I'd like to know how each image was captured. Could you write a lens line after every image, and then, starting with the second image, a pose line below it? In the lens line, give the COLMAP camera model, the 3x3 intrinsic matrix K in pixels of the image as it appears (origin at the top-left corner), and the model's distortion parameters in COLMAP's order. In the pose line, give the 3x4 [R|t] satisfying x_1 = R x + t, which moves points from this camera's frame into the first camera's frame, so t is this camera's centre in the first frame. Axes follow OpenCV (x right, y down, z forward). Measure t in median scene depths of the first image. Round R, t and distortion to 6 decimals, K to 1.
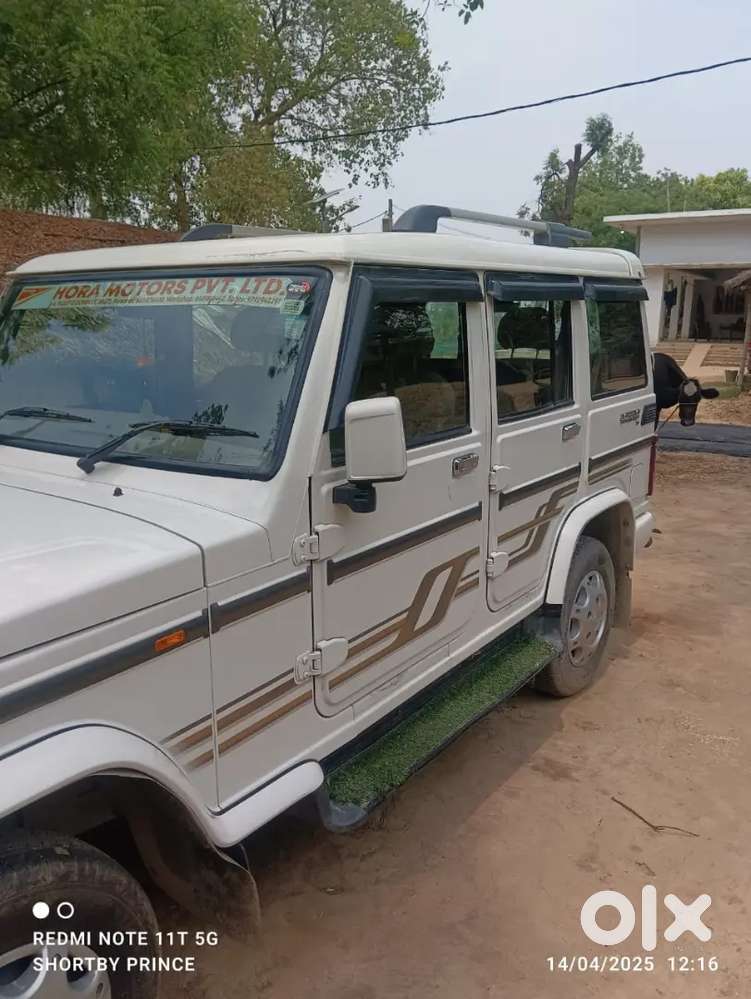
lens RADIAL K [[863.0, 0, 376.3], [0, 863.0, 483.3], [0, 0, 1]] dist [0.048594, -0.004582]
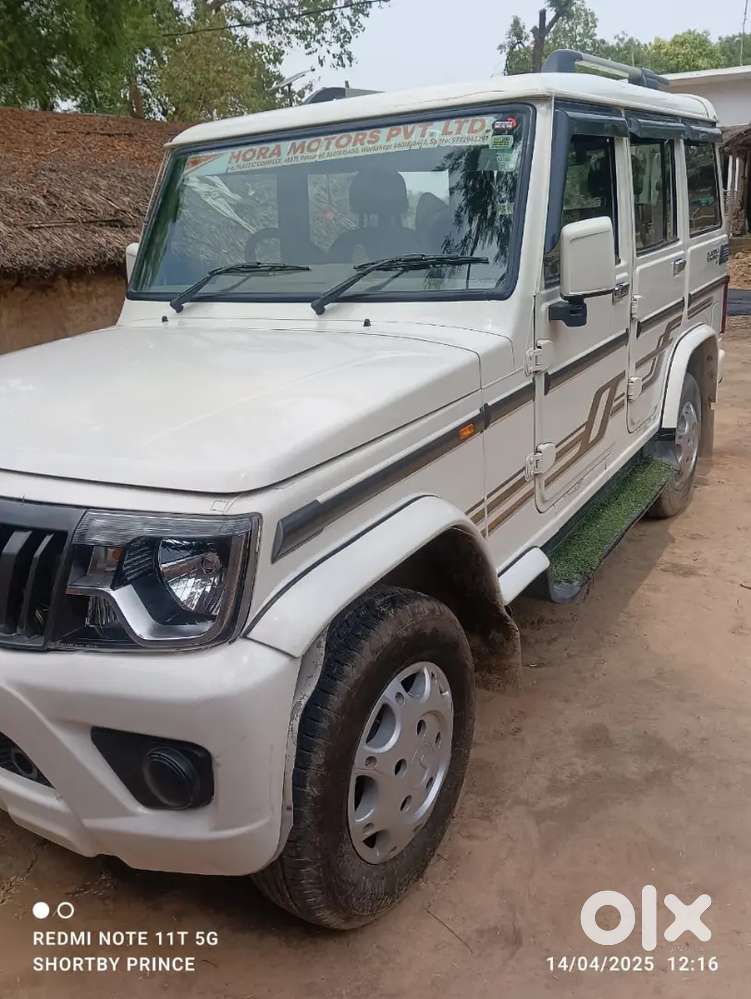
lens RADIAL K [[875.0, 0, 359.1], [0, 875.0, 501.8], [0, 0, 1]] dist [0.082724, -0.159975]
pose [[0.995850, -0.083255, 0.036761, -0.281218], [0.078195, 0.989391, 0.122440, 0.076114], [-0.046565, -0.119058, 0.991795, -0.126404]]
